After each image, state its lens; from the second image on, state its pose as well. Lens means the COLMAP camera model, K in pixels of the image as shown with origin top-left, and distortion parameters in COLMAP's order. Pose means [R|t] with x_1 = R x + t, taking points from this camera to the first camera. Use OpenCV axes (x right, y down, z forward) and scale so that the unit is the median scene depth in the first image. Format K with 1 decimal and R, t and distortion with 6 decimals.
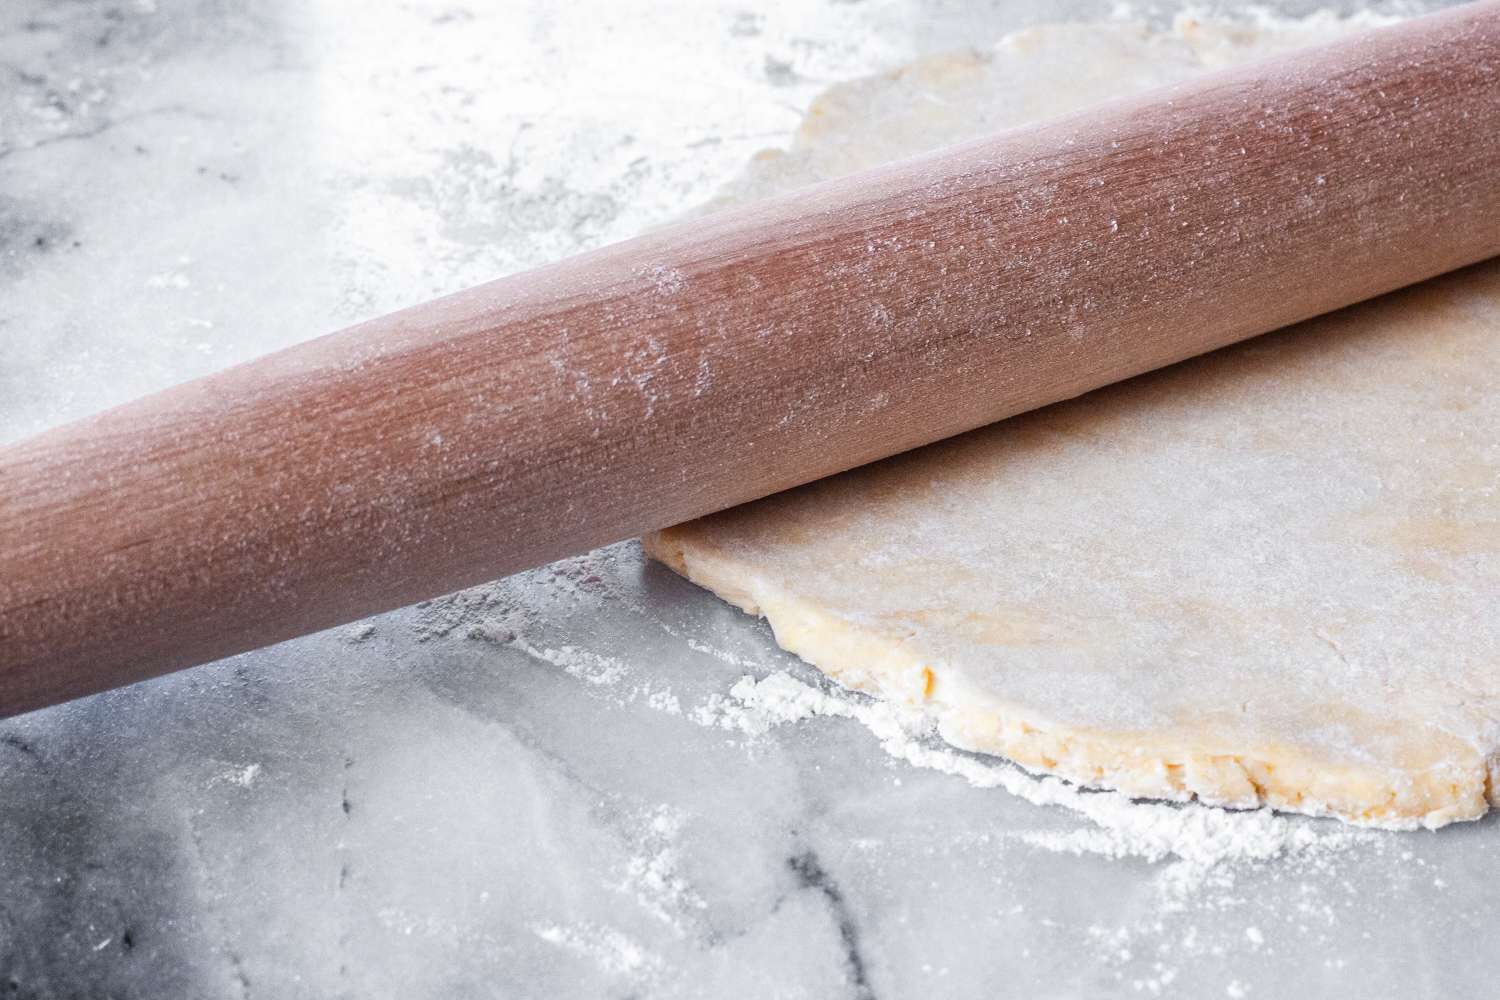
lens RADIAL K [[2849.1, 0, 750.0], [0, 2849.1, 500.0], [0, 0, 1]] dist [-0.146093, -0.279204]
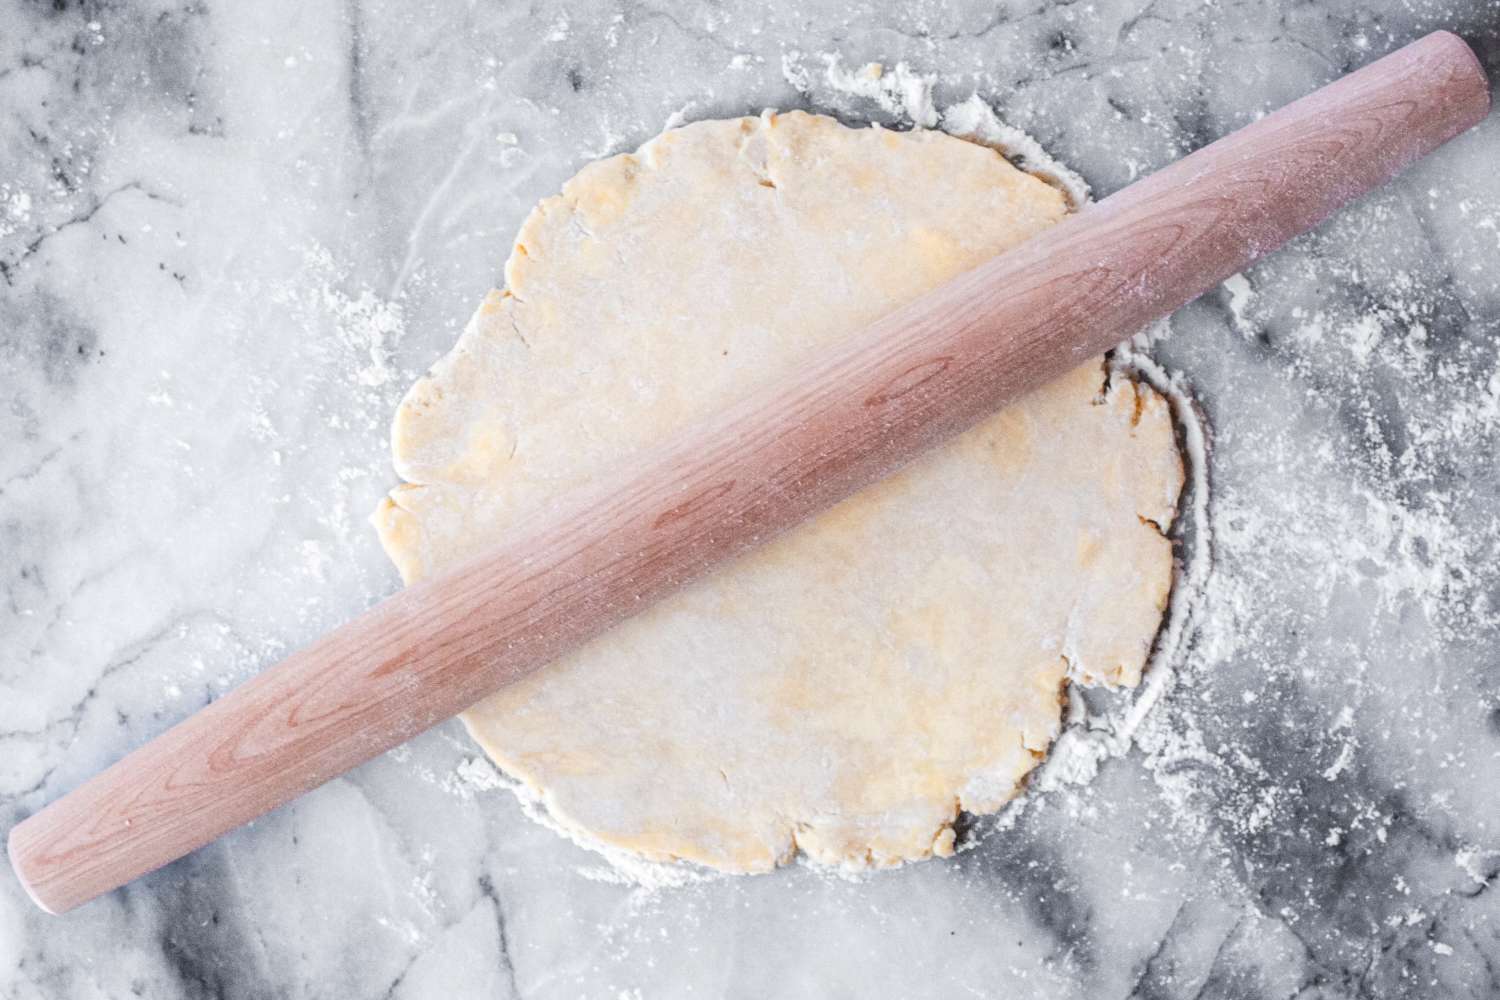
lens RADIAL K [[2849.1, 0, 750.0], [0, 2849.1, 500.0], [0, 0, 1]] dist [-0.146093, -0.279204]
pose [[0.999142, 0.037450, -0.017692, 0.264544], [-0.005497, 0.543256, 0.839549, -2.000641], [0.041052, -0.838732, 0.542995, -0.031410]]
